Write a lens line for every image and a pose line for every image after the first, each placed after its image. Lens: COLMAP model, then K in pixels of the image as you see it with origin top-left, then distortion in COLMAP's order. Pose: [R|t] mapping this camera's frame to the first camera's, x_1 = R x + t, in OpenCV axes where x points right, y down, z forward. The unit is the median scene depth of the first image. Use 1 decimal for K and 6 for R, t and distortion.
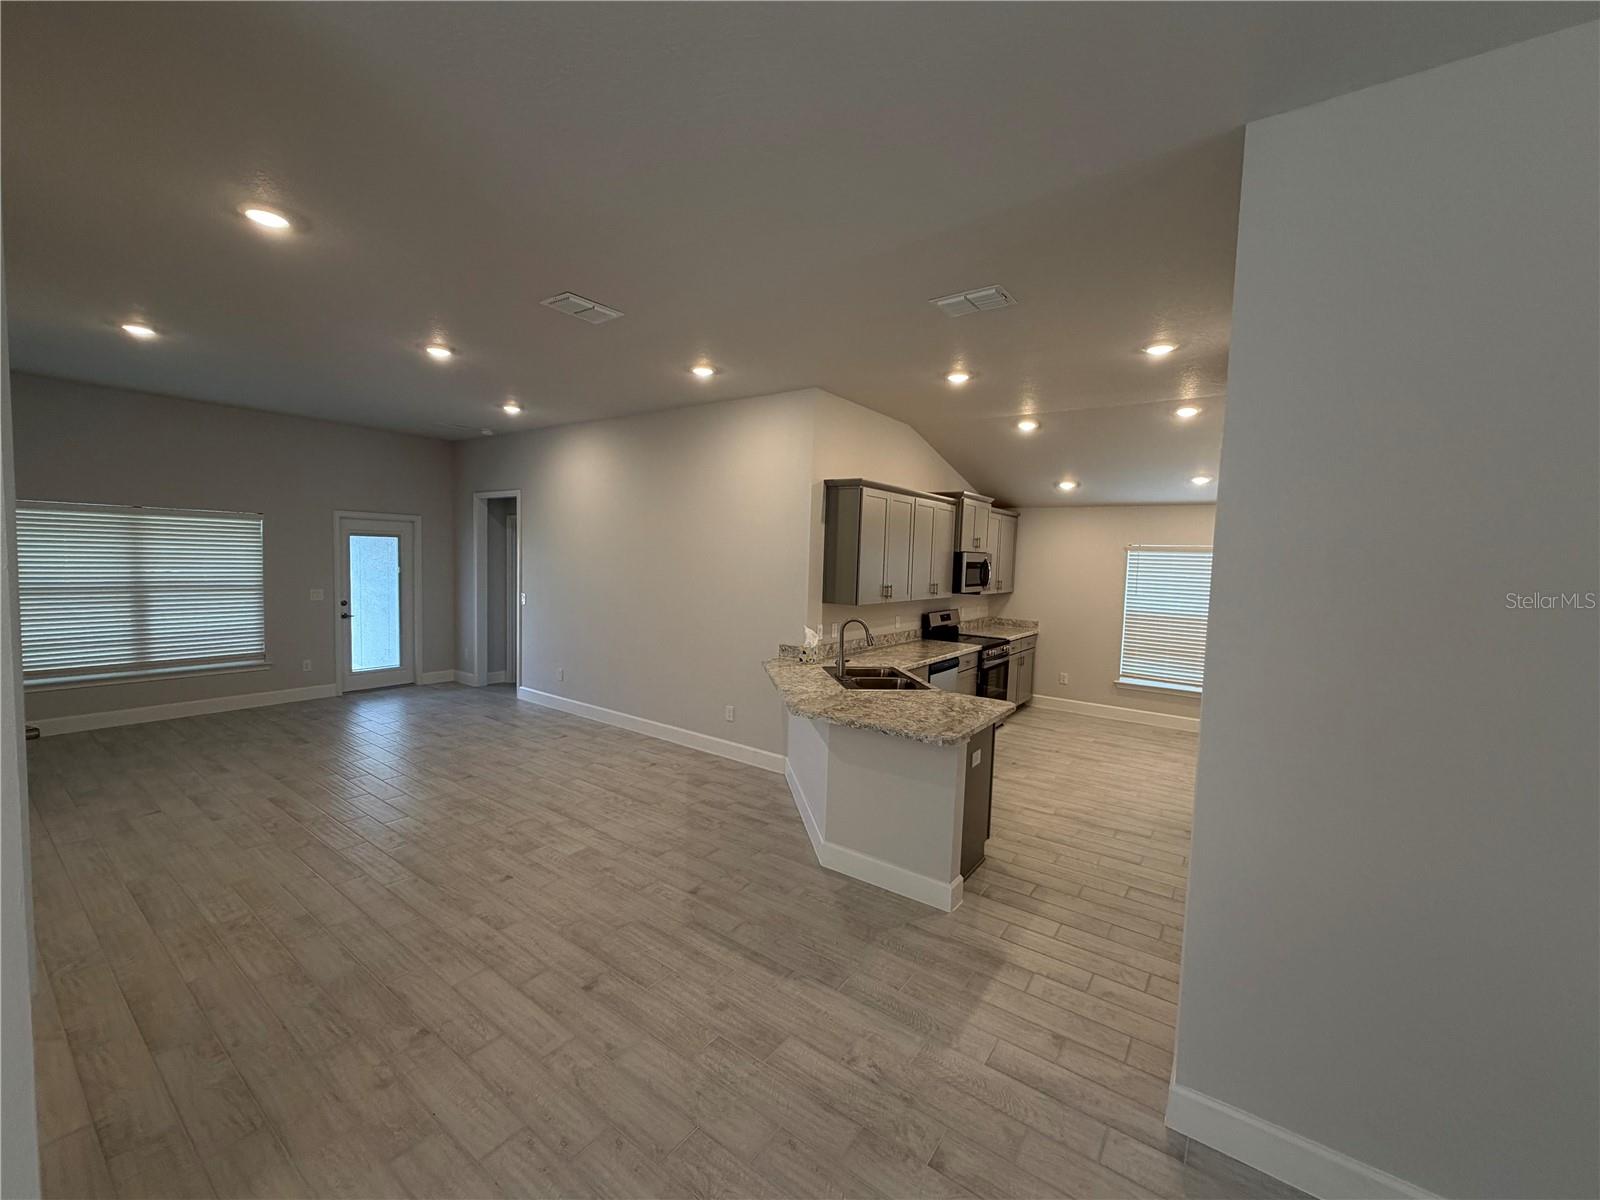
lens RADIAL K [[648.5, 0, 800.0], [0, 648.5, 600.0], [0, 0, 1]] dist [-0.000674, -0.000159]
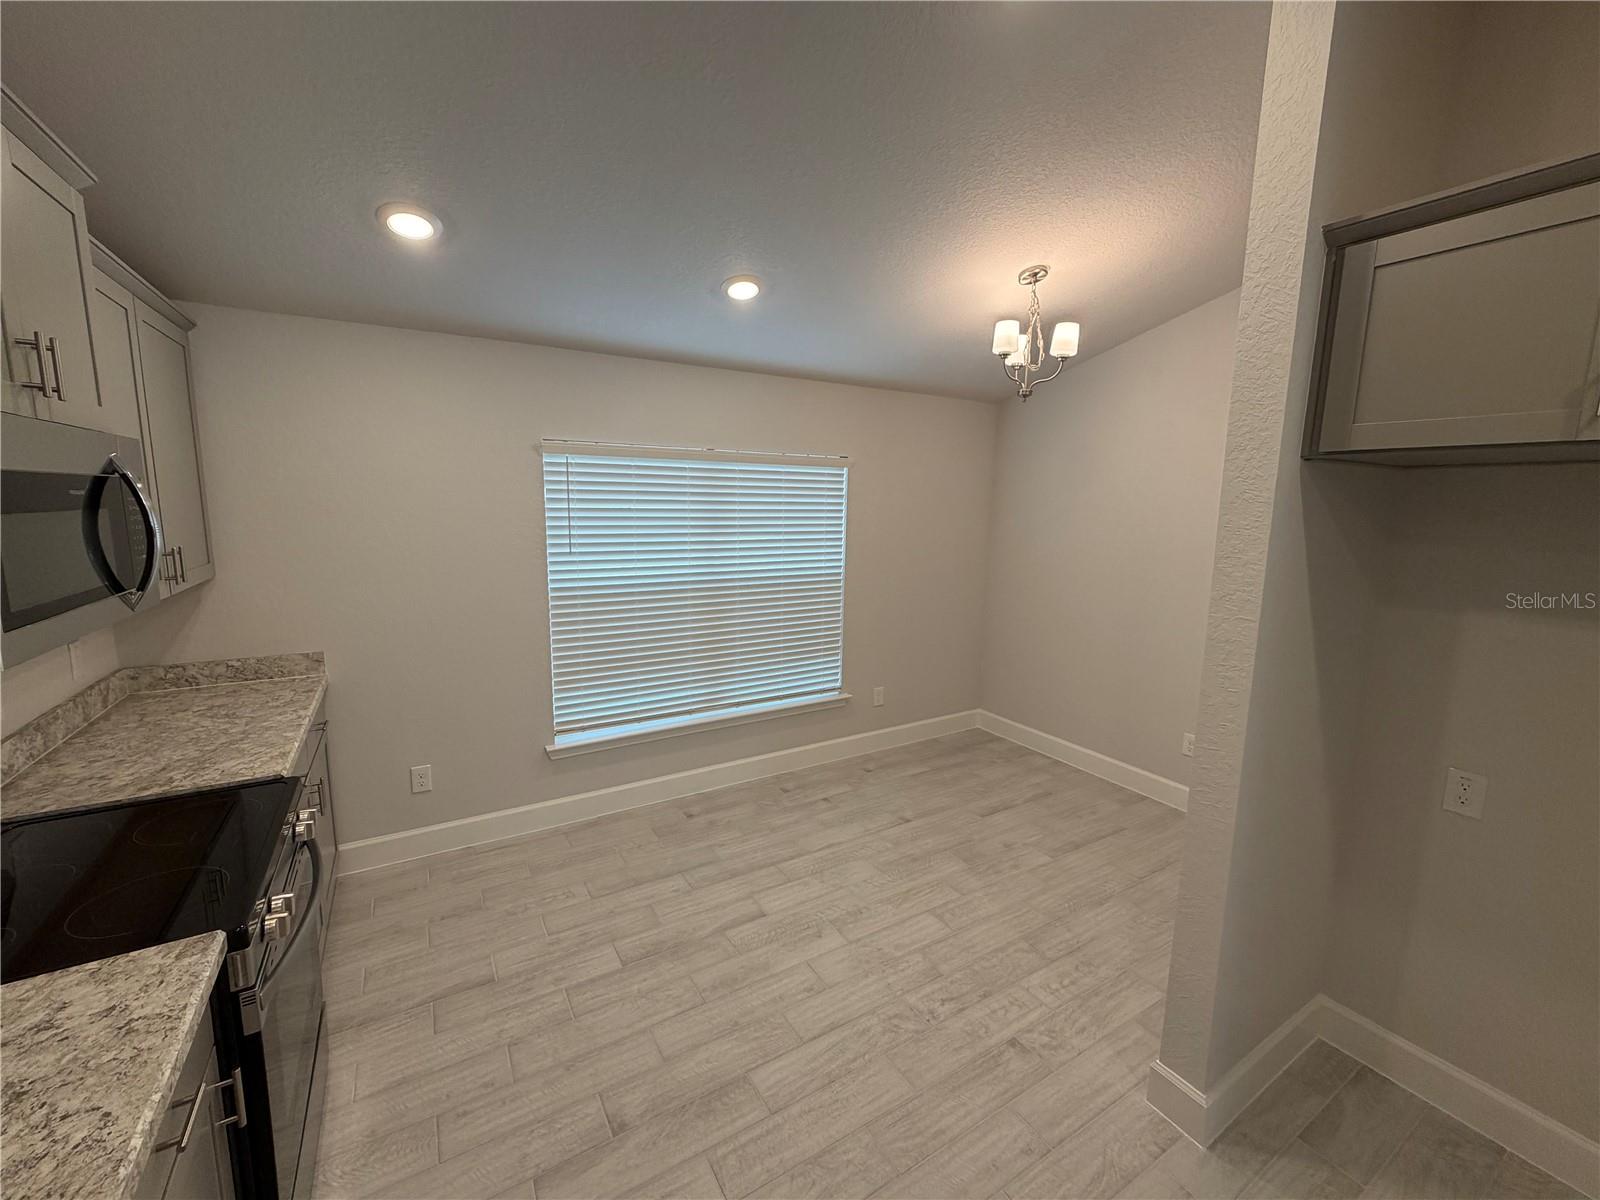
lens RADIAL K [[648.5, 0, 800.0], [0, 648.5, 600.0], [0, 0, 1]] dist [-0.000674, -0.000159]
pose [[0.391773, -0.164687, 0.905203, 0.213378], [0.059842, 0.986328, 0.153547, -0.045158], [-0.918114, -0.005986, 0.396272, 0.854263]]
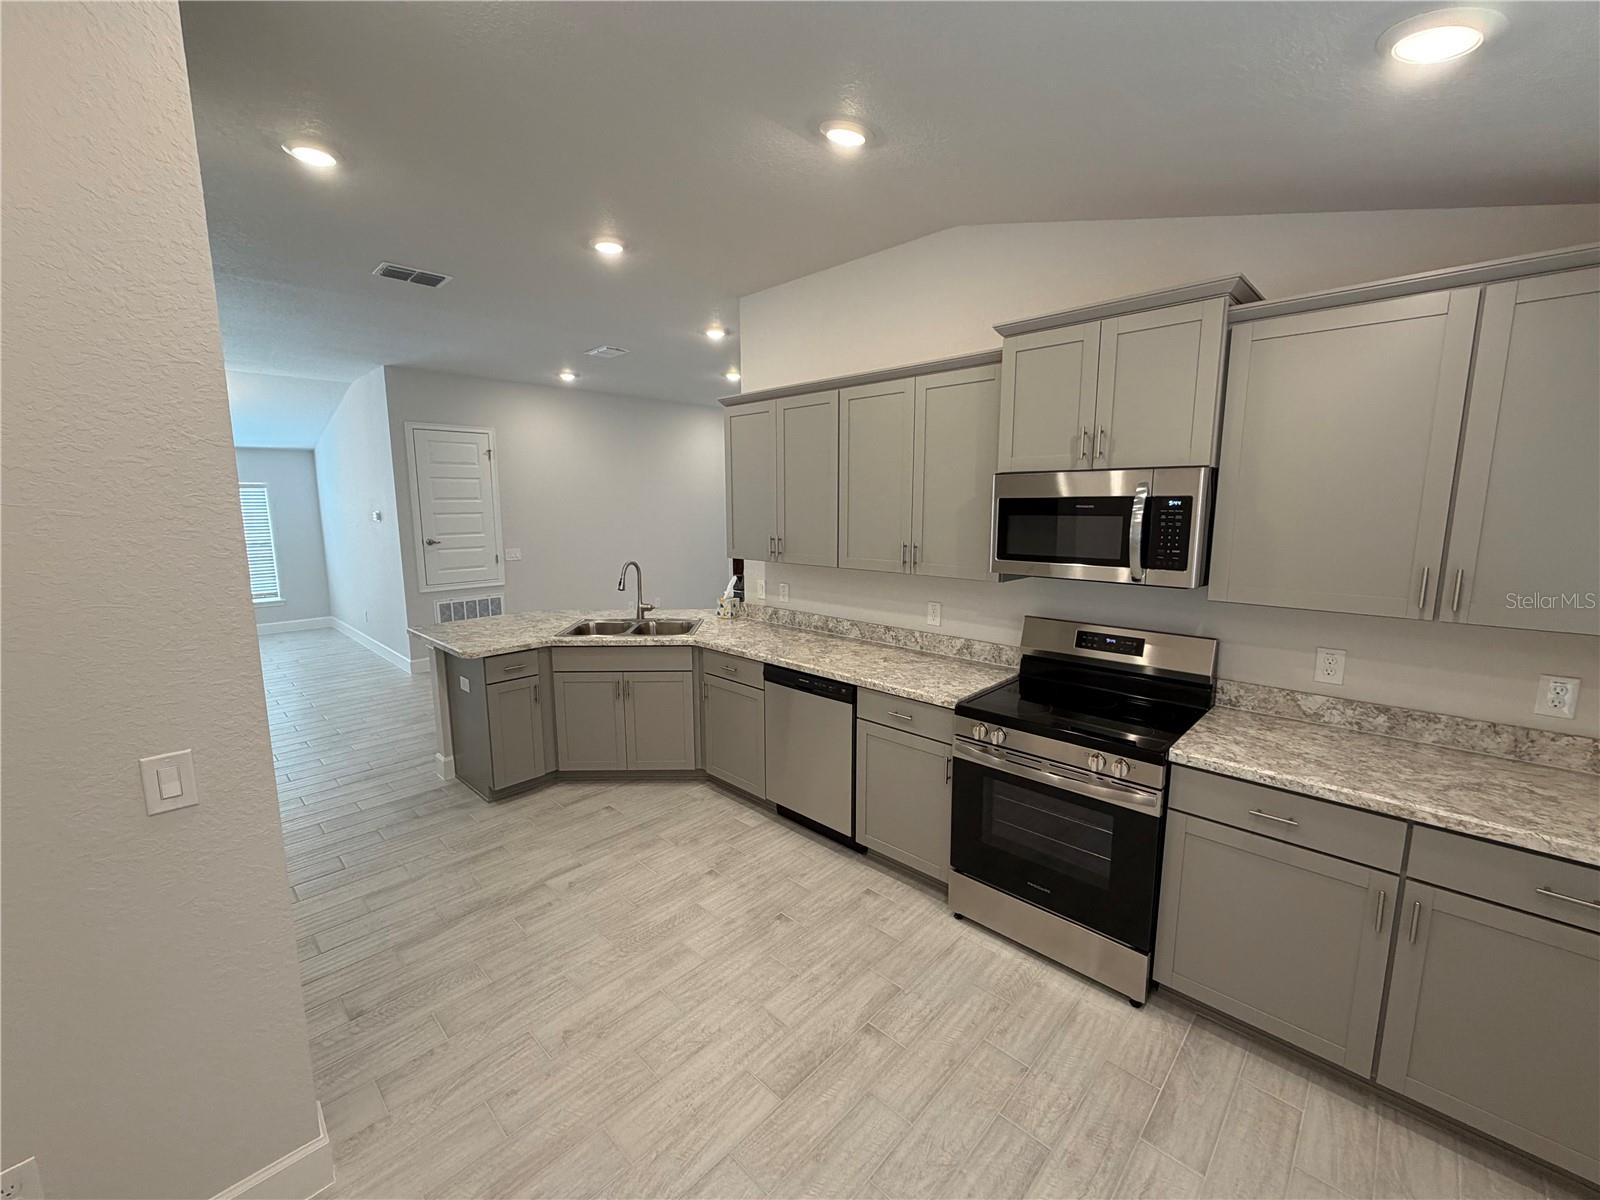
lens RADIAL K [[648.5, 0, 800.0], [0, 648.5, 600.0], [0, 0, 1]] dist [-0.000674, -0.000159]
pose [[-0.143107, 0.119028, -0.982524, 0.764767], [-0.067148, 0.989287, 0.129628, -0.044382], [0.987427, 0.084525, -0.133581, 1.045774]]
